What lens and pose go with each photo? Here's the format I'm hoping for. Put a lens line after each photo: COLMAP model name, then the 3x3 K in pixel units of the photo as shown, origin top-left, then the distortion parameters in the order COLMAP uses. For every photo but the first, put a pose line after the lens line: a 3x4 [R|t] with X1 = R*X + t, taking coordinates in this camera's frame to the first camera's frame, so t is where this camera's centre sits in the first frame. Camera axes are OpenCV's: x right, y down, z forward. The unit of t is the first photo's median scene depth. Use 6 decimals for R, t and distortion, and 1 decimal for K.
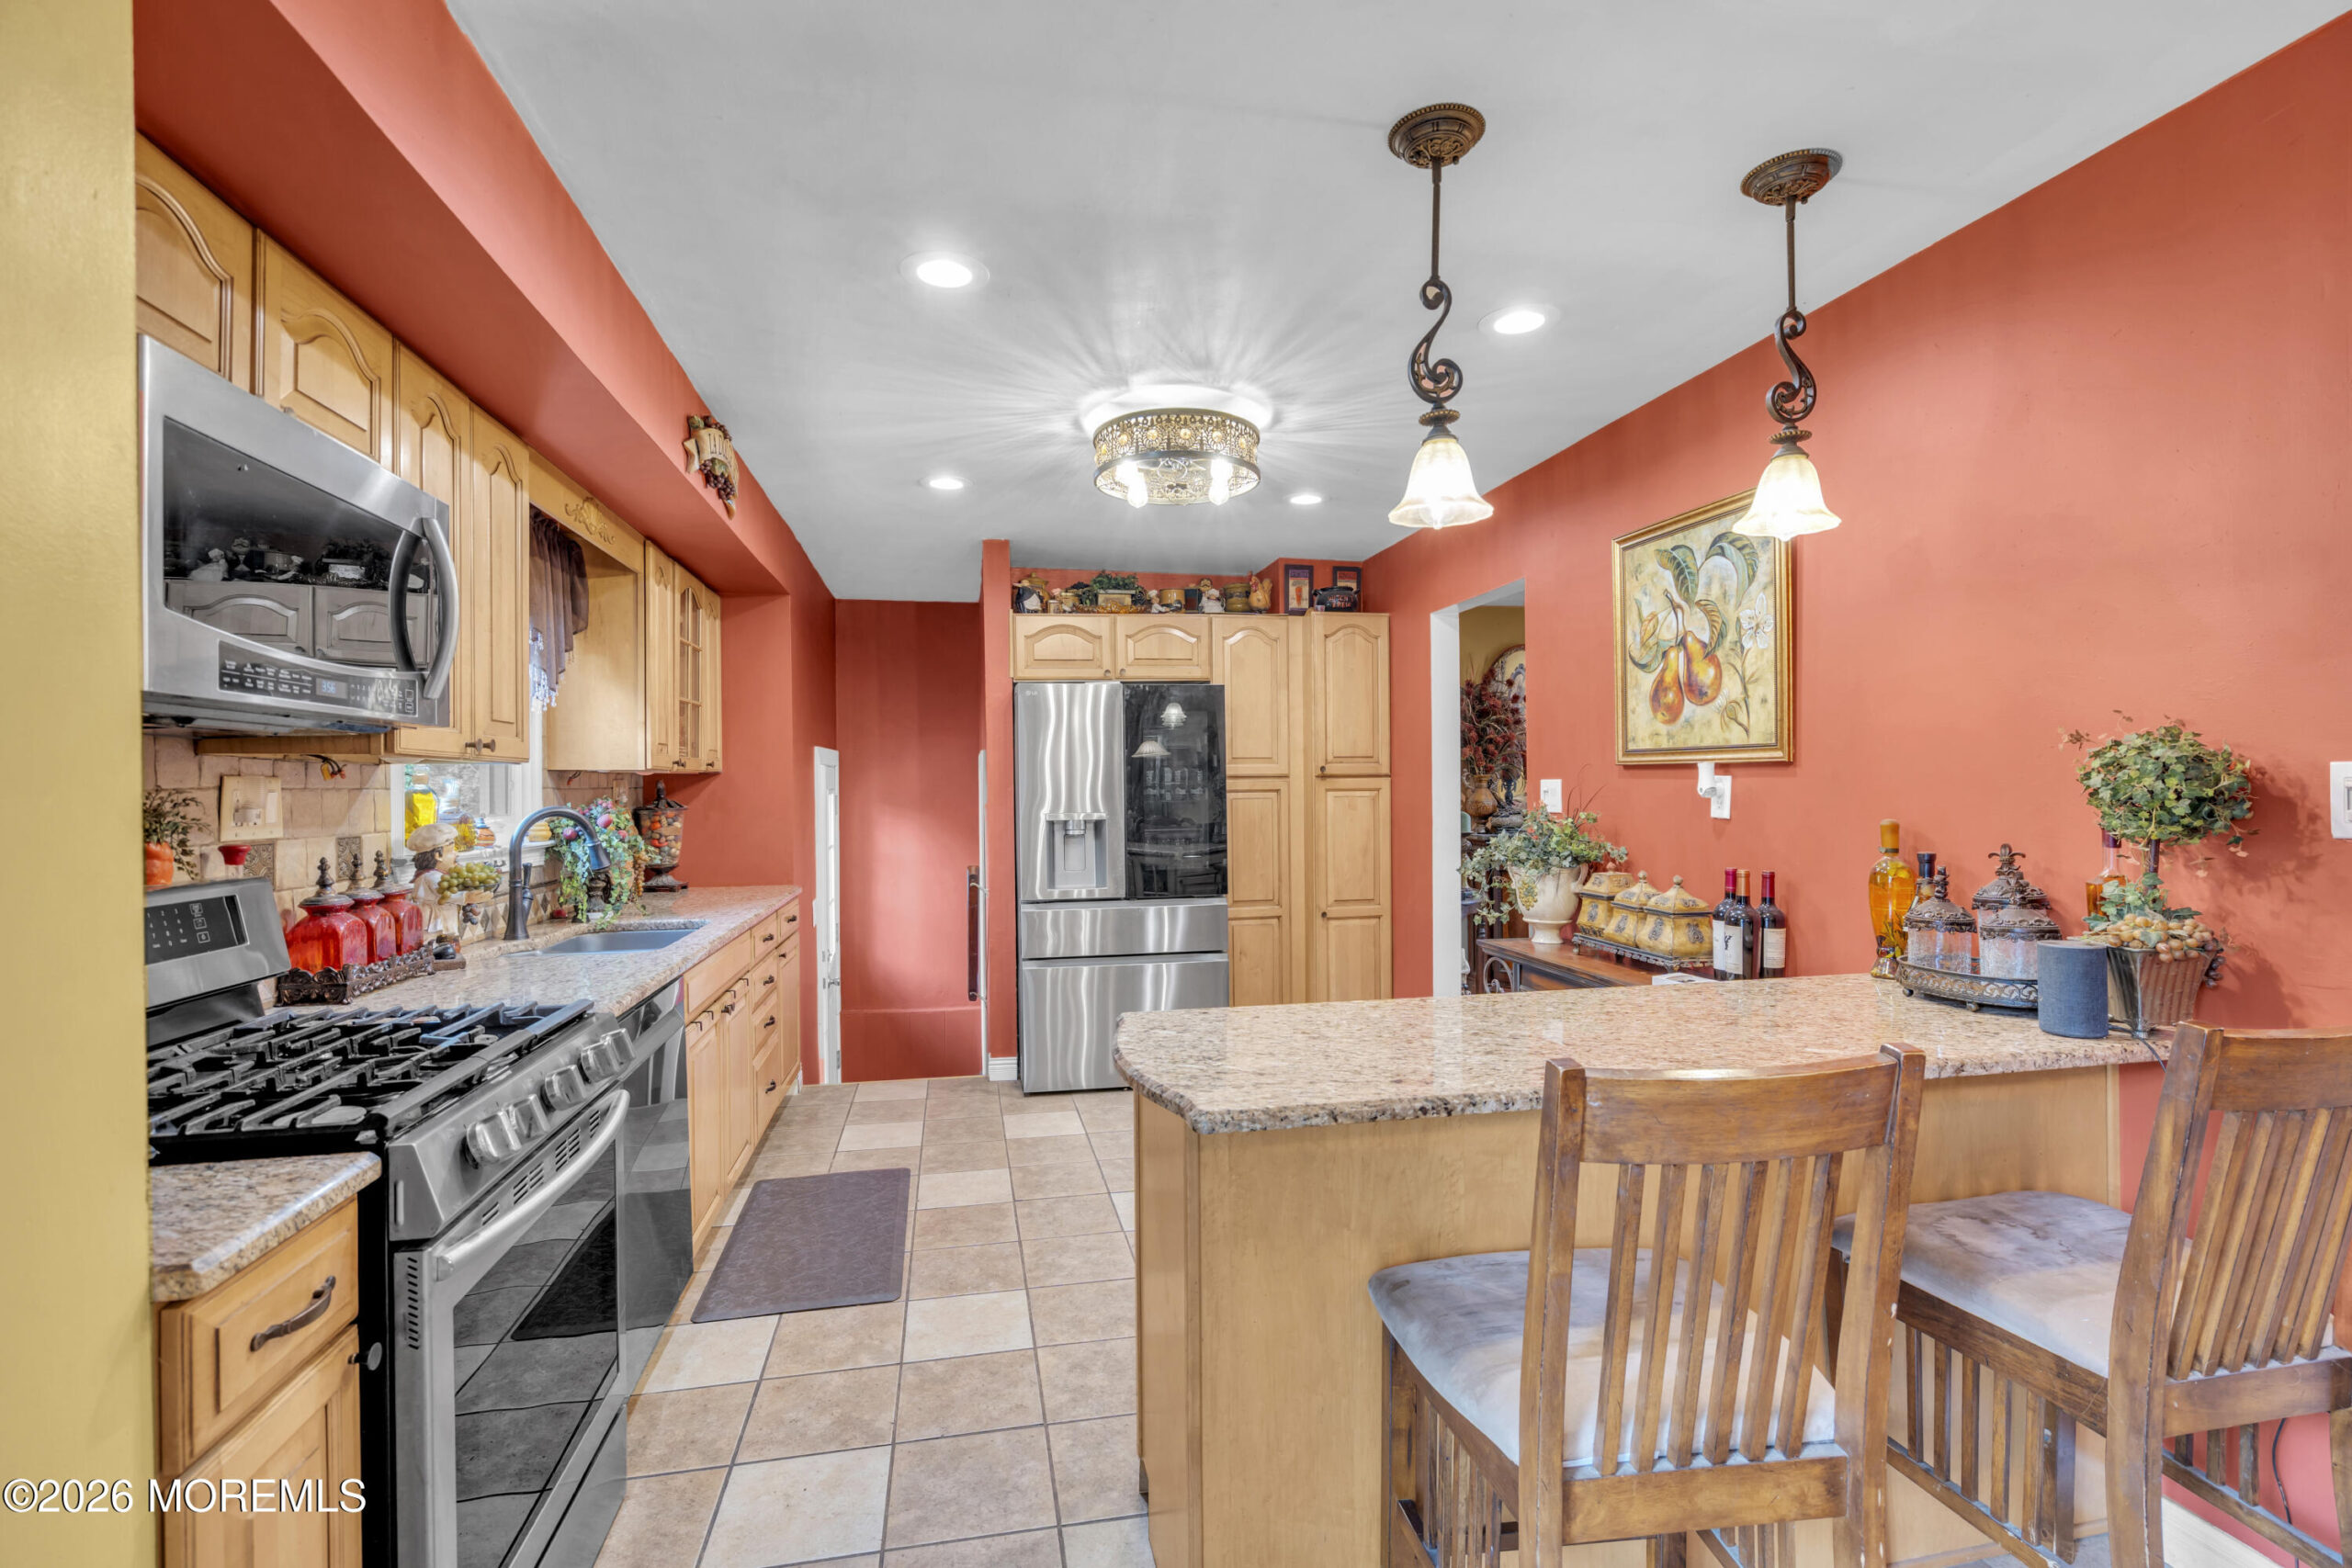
lens RADIAL K [[1069.9, 0, 1168.2], [0, 1069.9, 791.5], [0, 0, 1]] dist [-0.002059, 0.001887]
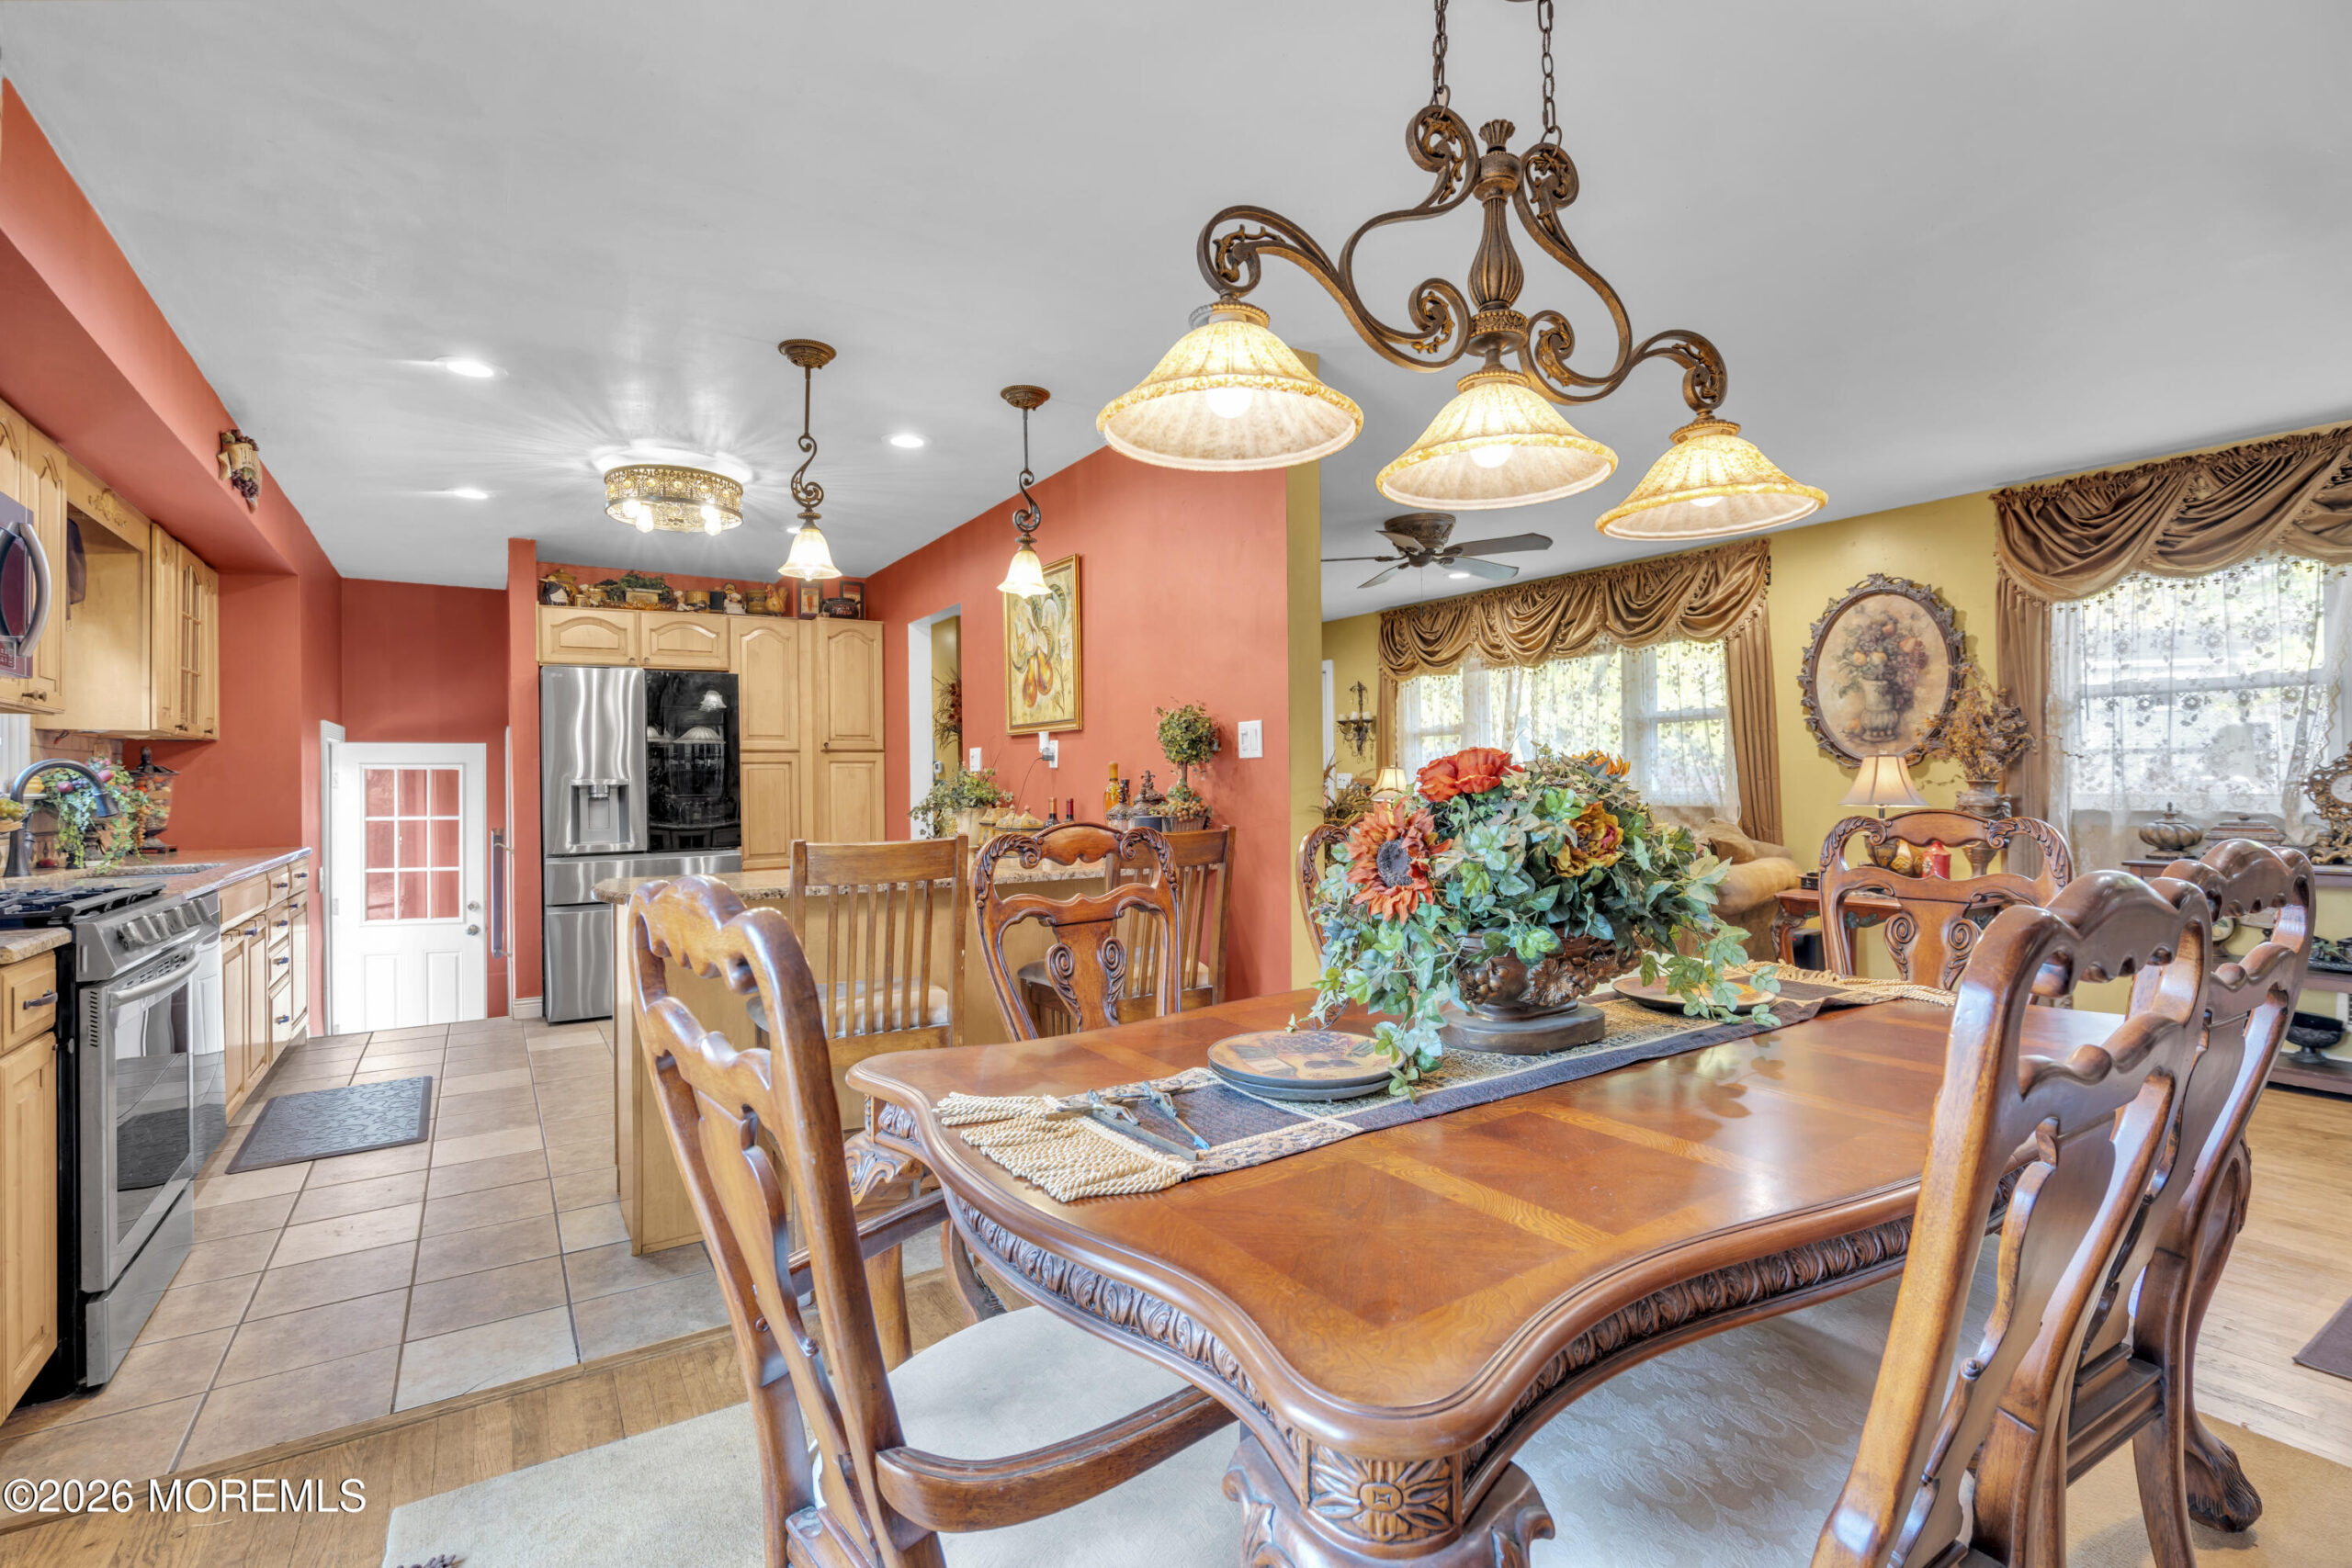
lens RADIAL K [[1069.9, 0, 1173.5], [0, 1069.9, 776.8], [0, 0, 1]] dist [-0.002059, 0.001887]
pose [[0.929444, -0.000955, 0.368963, 0.099076], [0.006216, 0.999895, -0.013072, 0.056255], [-0.368912, 0.014443, 0.929352, -0.482308]]
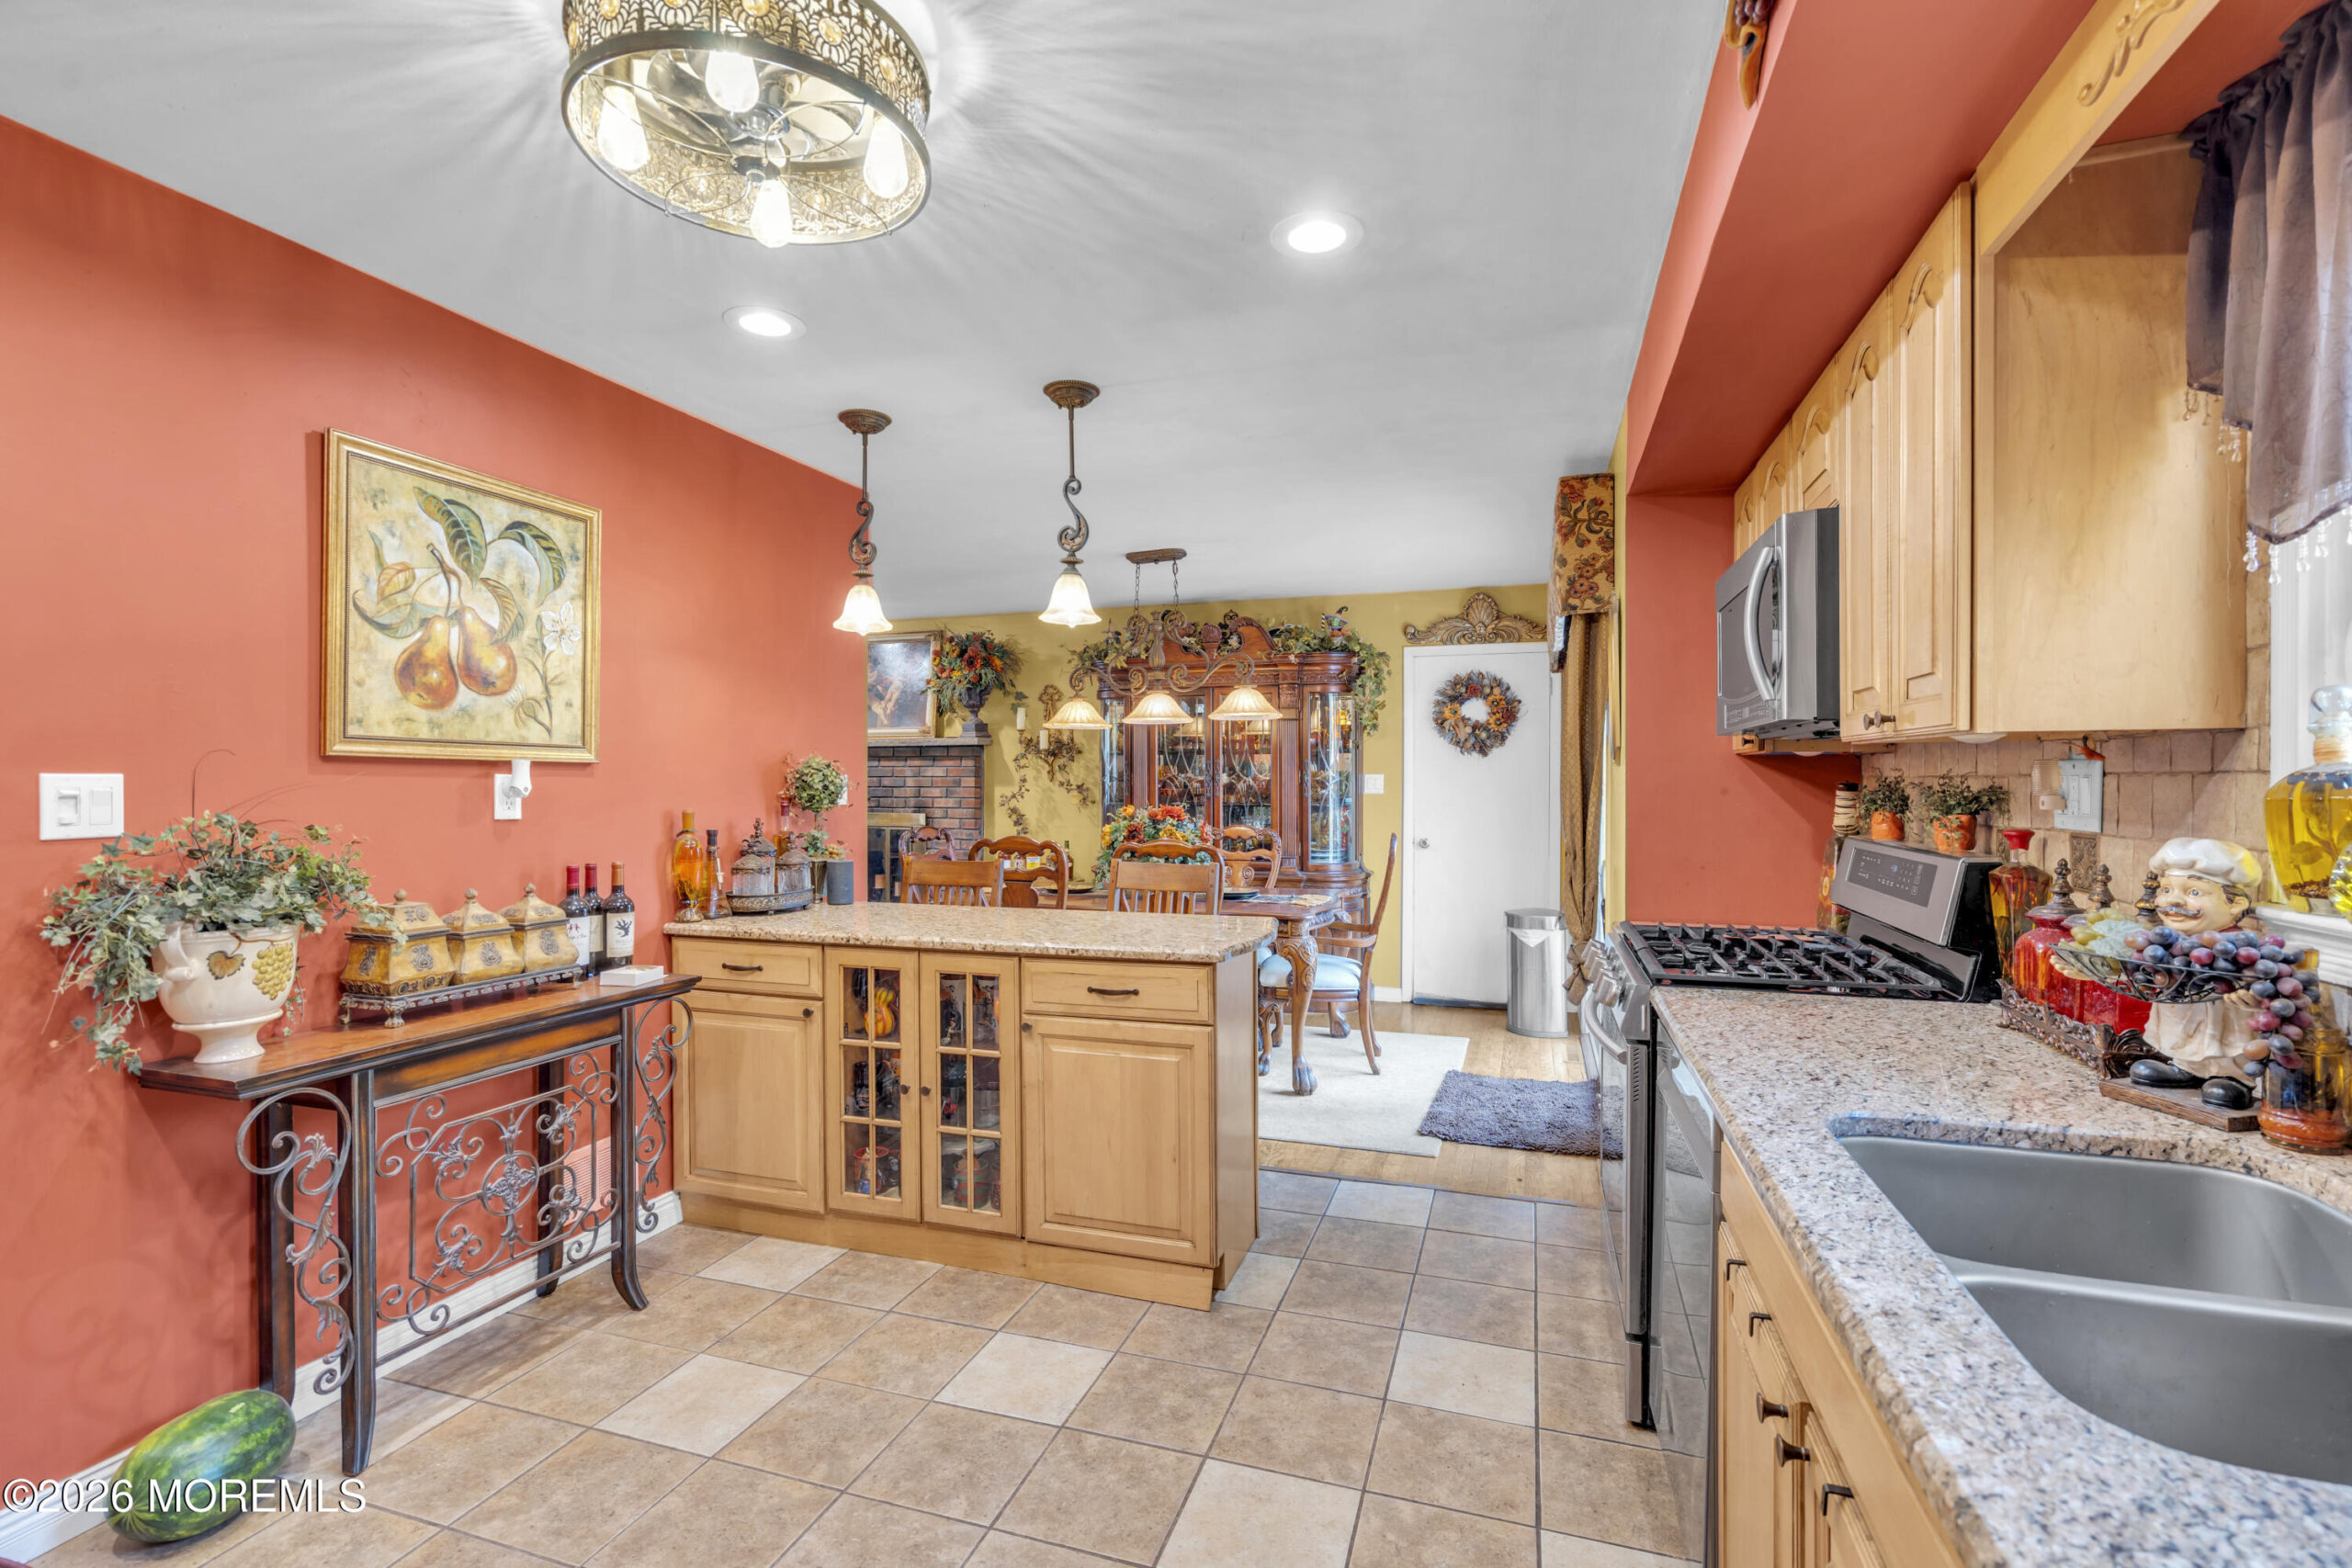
lens RADIAL K [[1069.9, 0, 1166.5], [0, 1069.9, 787.6], [0, 0, 1]] dist [-0.002059, 0.001887]
pose [[-0.866387, 0.005467, 0.499344, -0.429864], [0.010171, 0.999926, 0.006699, -0.003173], [-0.499270, 0.010882, -0.866378, 1.443853]]
